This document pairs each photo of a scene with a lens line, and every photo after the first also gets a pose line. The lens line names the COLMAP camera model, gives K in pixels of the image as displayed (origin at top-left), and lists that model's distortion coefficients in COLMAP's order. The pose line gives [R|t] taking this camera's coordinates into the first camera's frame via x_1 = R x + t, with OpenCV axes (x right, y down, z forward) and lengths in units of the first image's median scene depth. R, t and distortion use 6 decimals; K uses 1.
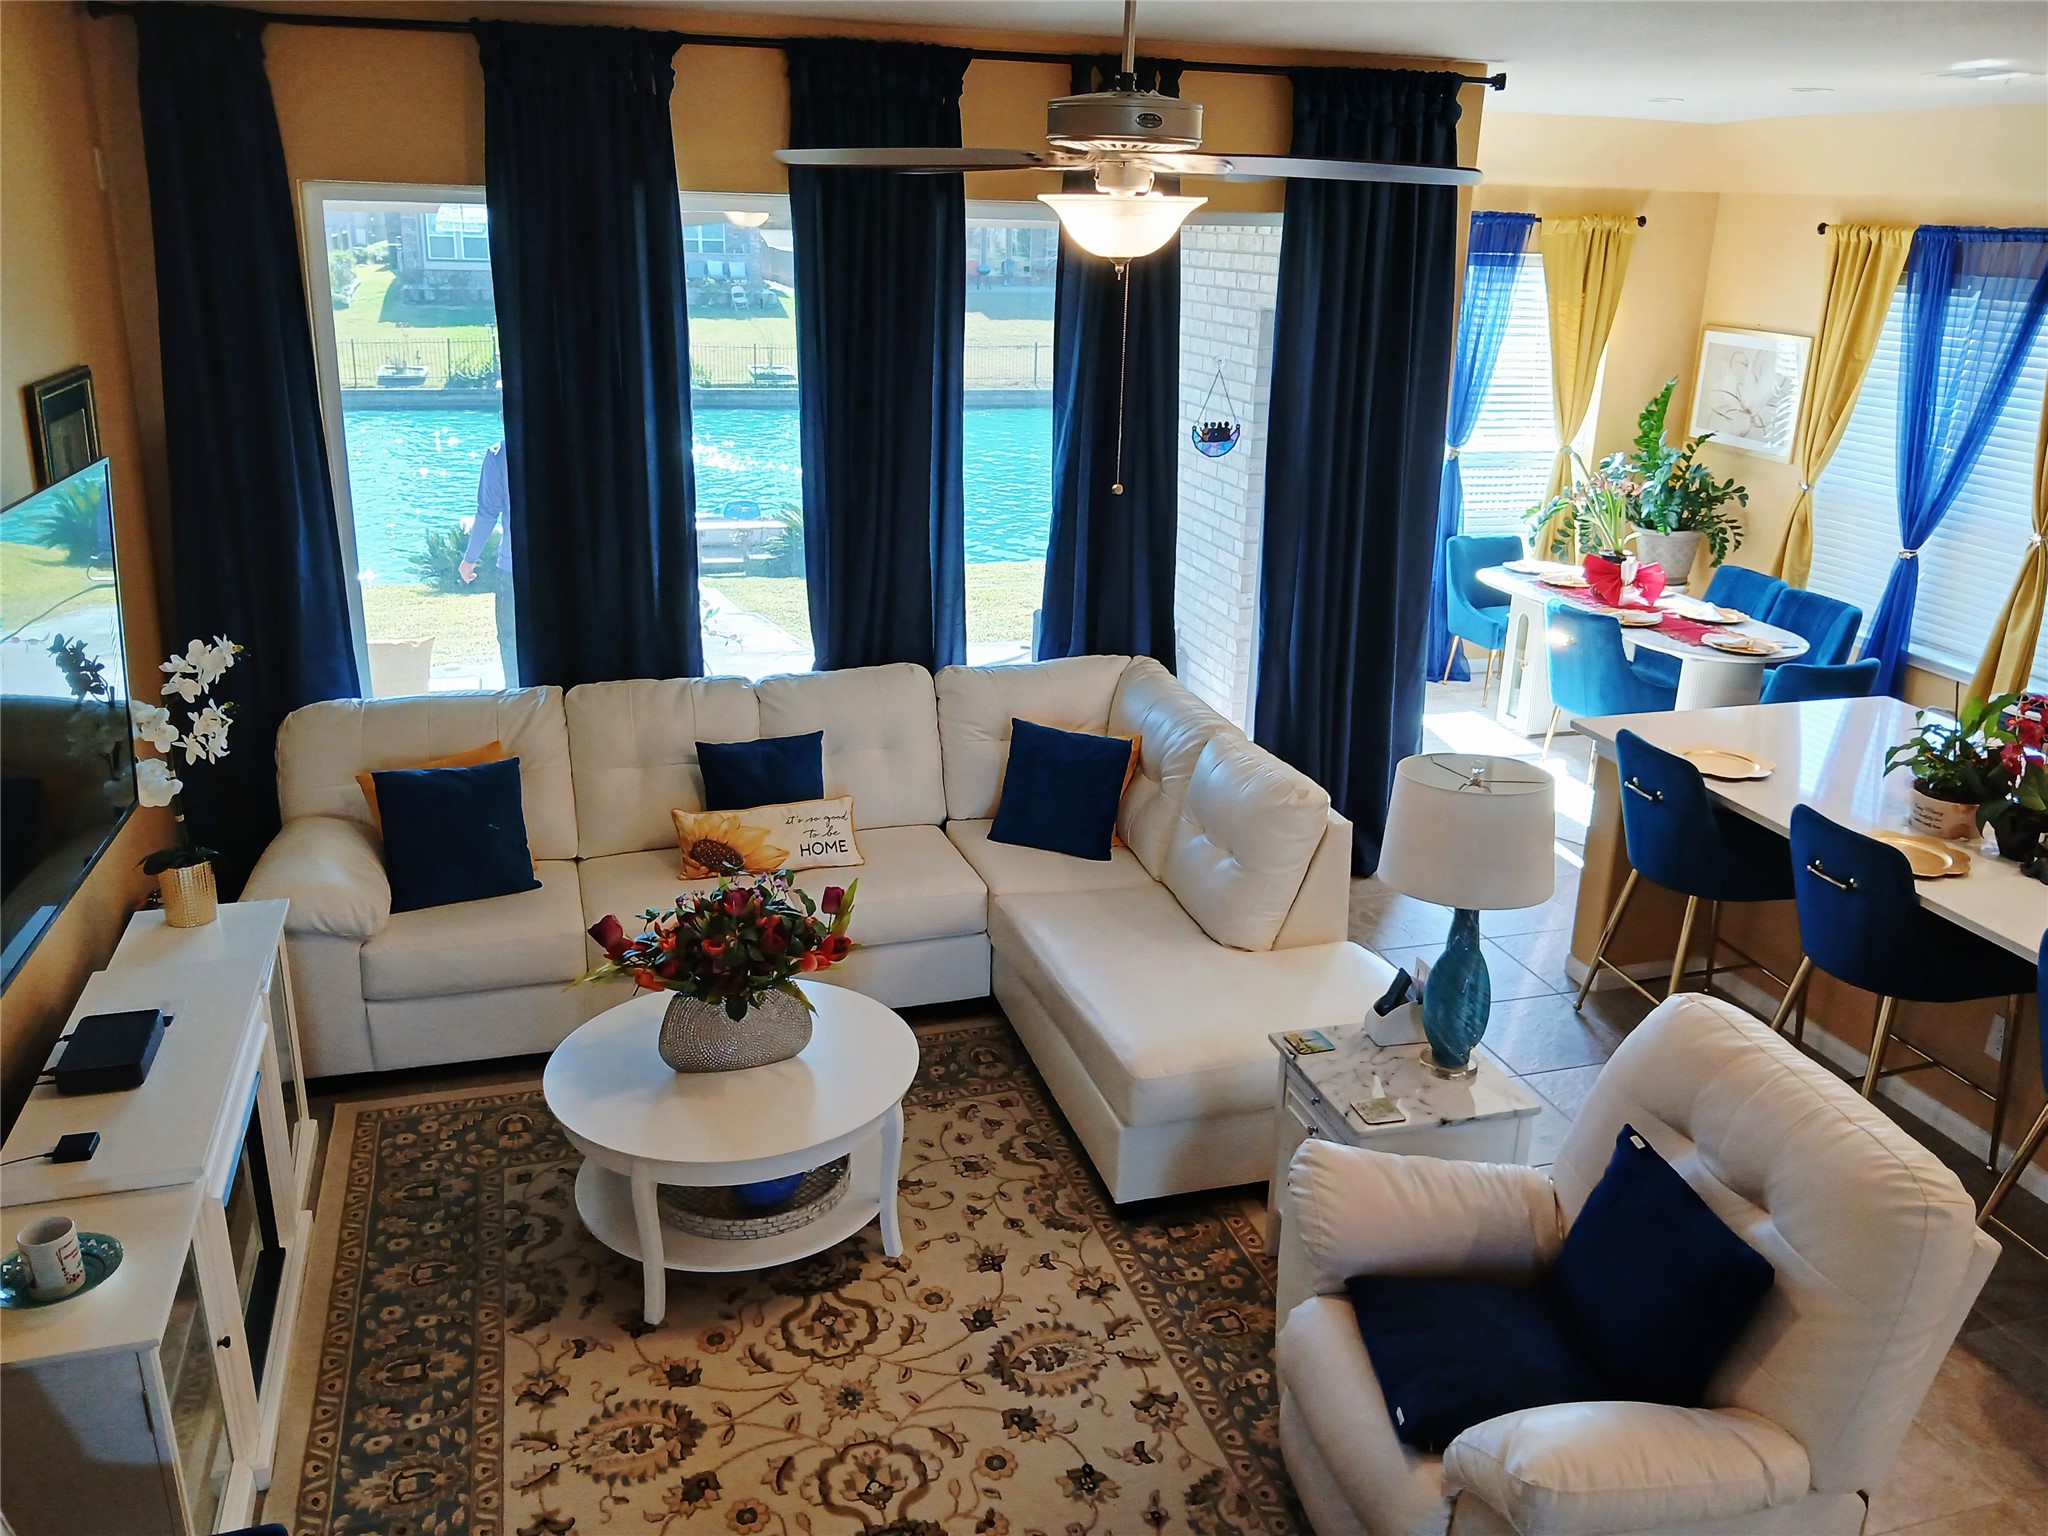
lens RADIAL K [[1588.2, 0, 1047.8], [0, 1588.2, 757.3], [0, 0, 1]] dist [0.049146, -0.098662]
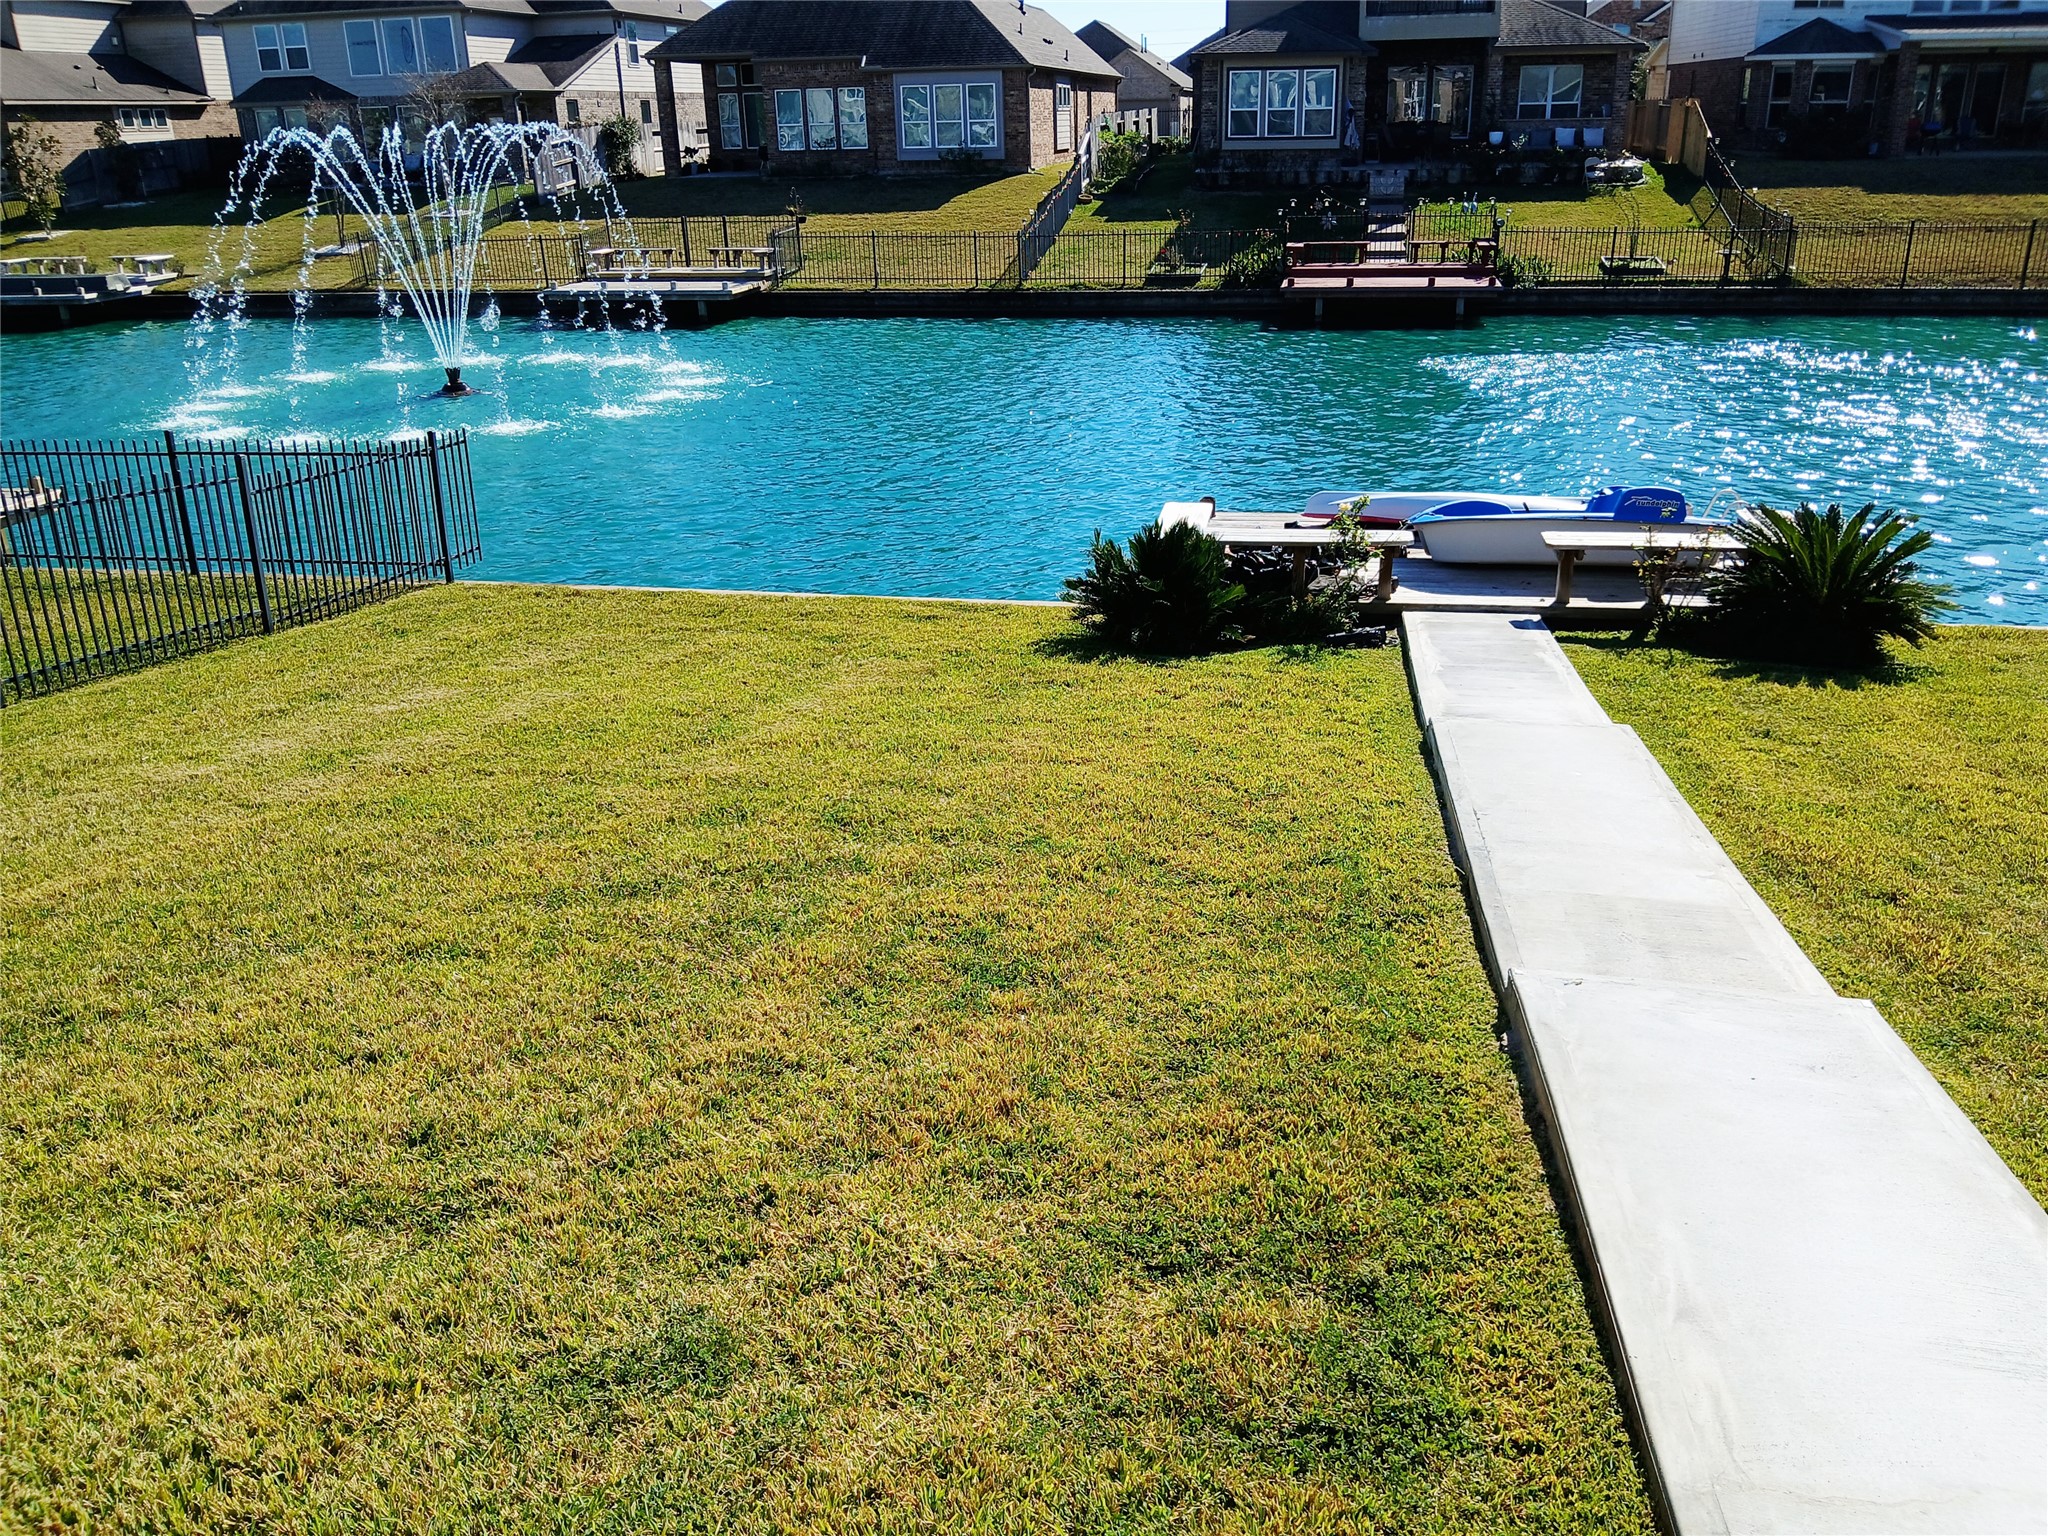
lens RADIAL K [[1588.2, 0, 1047.8], [0, 1588.2, 757.3], [0, 0, 1]] dist [0.049146, -0.098662]
pose [[0.889393, 0.127171, -0.439099, -0.090540], [-0.102569, 0.991551, 0.079417, -0.066313], [0.445488, -0.025595, 0.894922, 0.302204]]
